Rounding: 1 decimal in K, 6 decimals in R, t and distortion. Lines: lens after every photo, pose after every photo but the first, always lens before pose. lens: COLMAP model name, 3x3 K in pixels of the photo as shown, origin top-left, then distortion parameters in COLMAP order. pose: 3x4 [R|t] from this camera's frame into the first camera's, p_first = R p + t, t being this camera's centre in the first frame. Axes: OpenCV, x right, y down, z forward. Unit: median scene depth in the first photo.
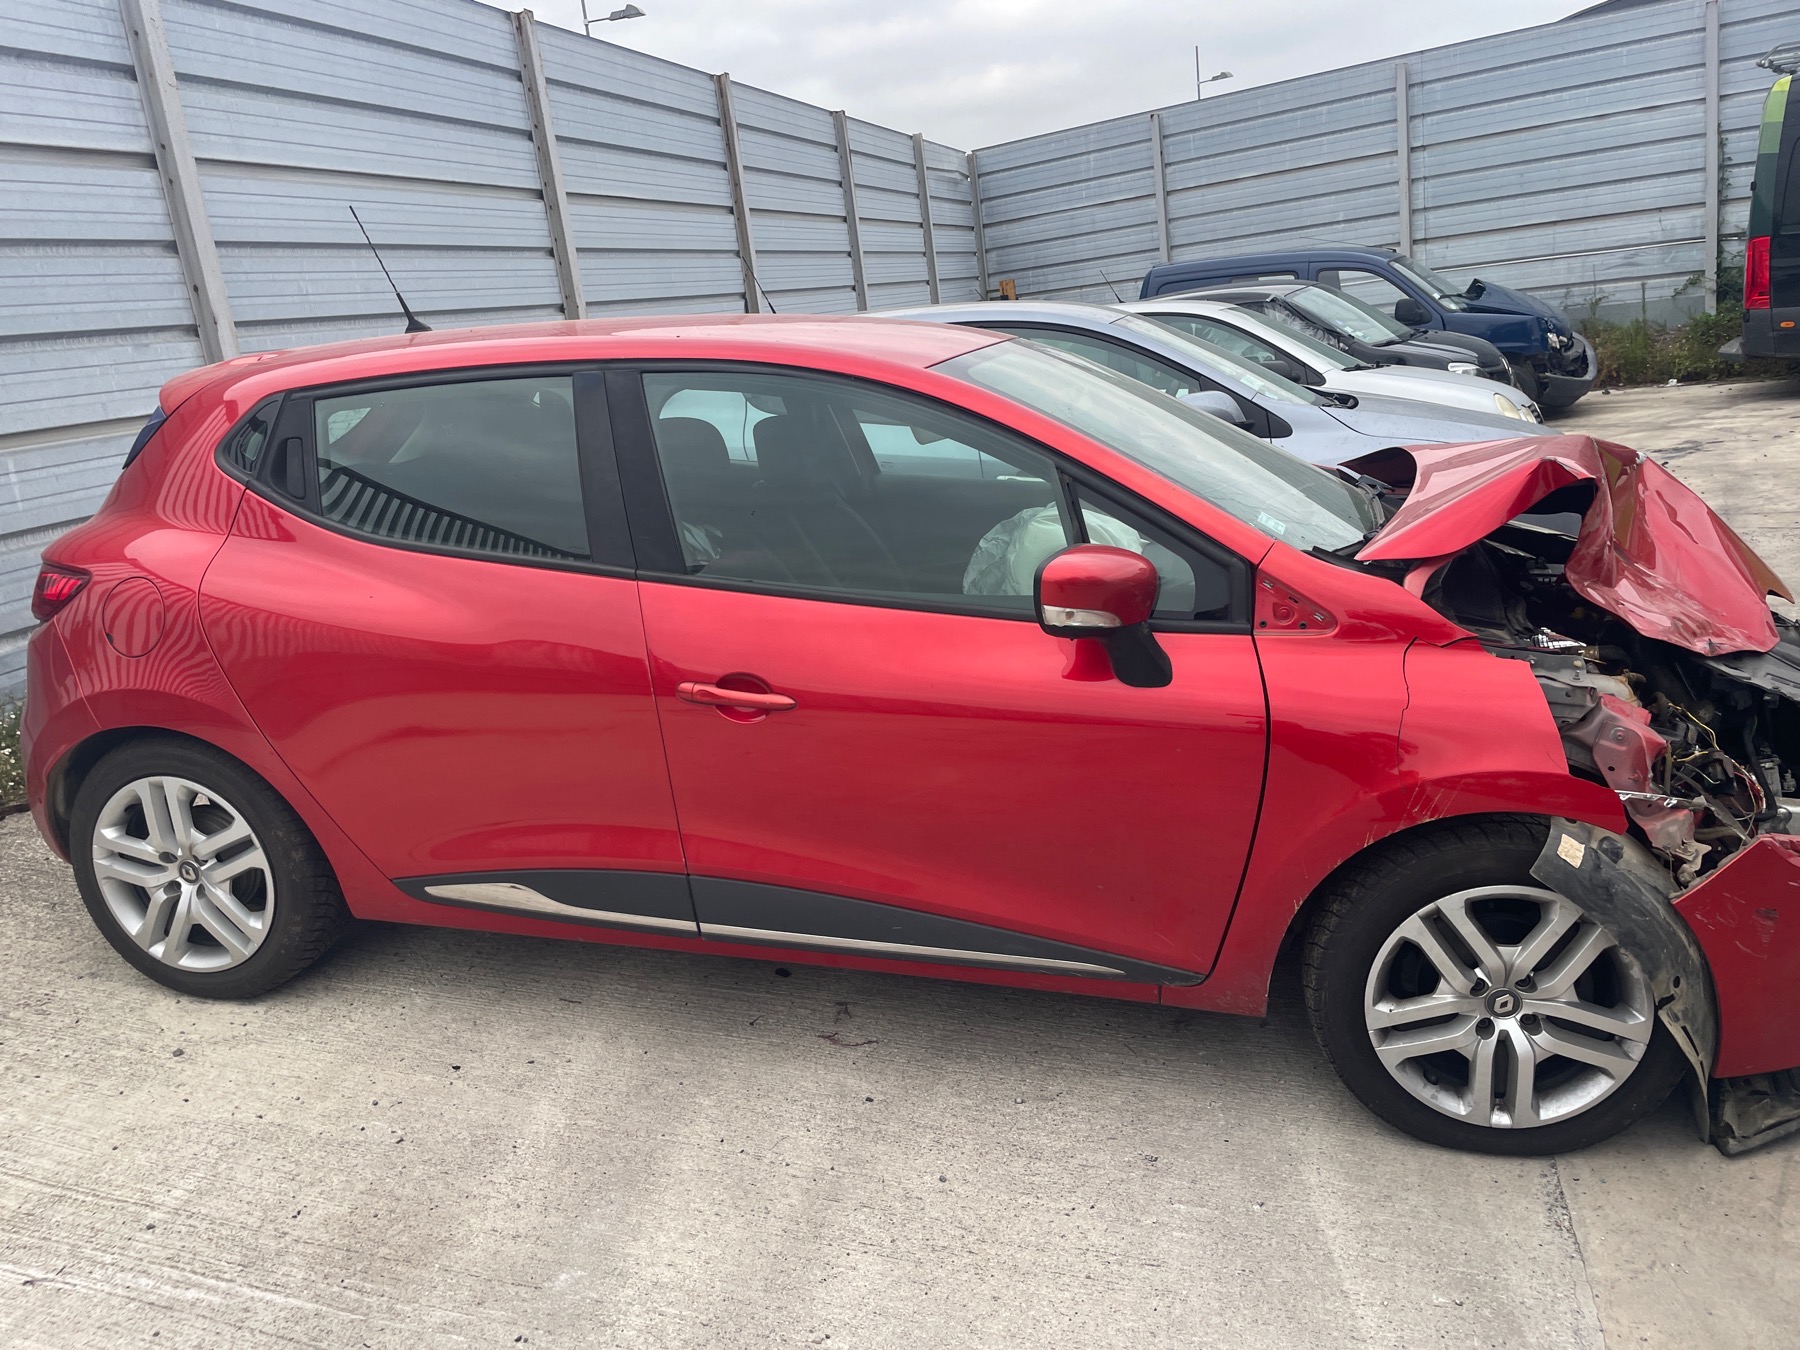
lens RADIAL K [[1353.6, 0, 905.7], [0, 1353.6, 689.0], [0, 0, 1]] dist [0.068719, -0.089165]
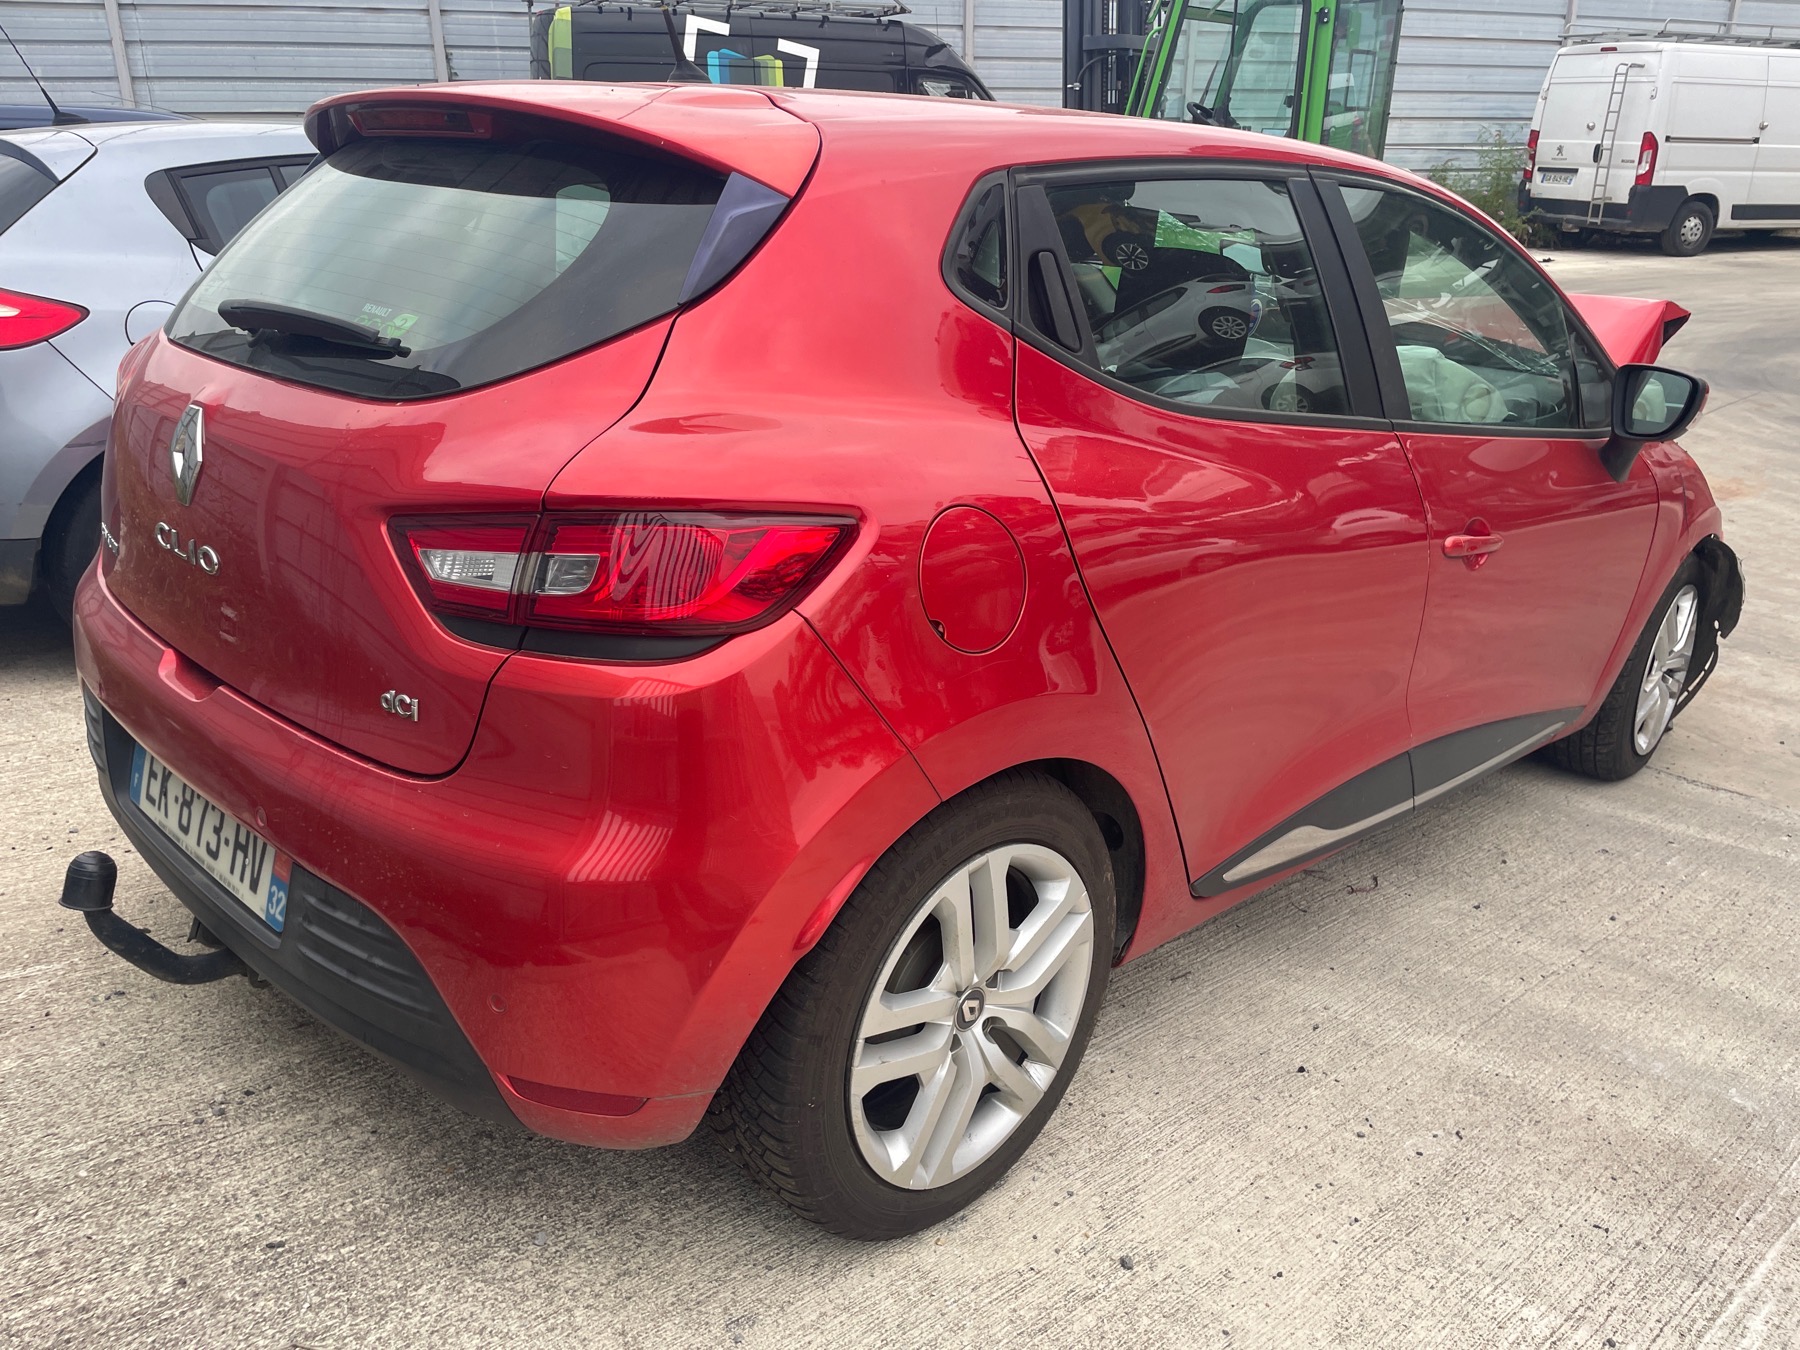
lens RADIAL K [[1353.6, 0, 905.7], [0, 1353.6, 689.0], [0, 0, 1]] dist [0.068719, -0.089165]
pose [[0.510804, -0.214971, 0.832386, -1.181848], [0.165027, 0.974744, 0.150465, -0.107407], [-0.843709, 0.060509, 0.533379, 0.844091]]
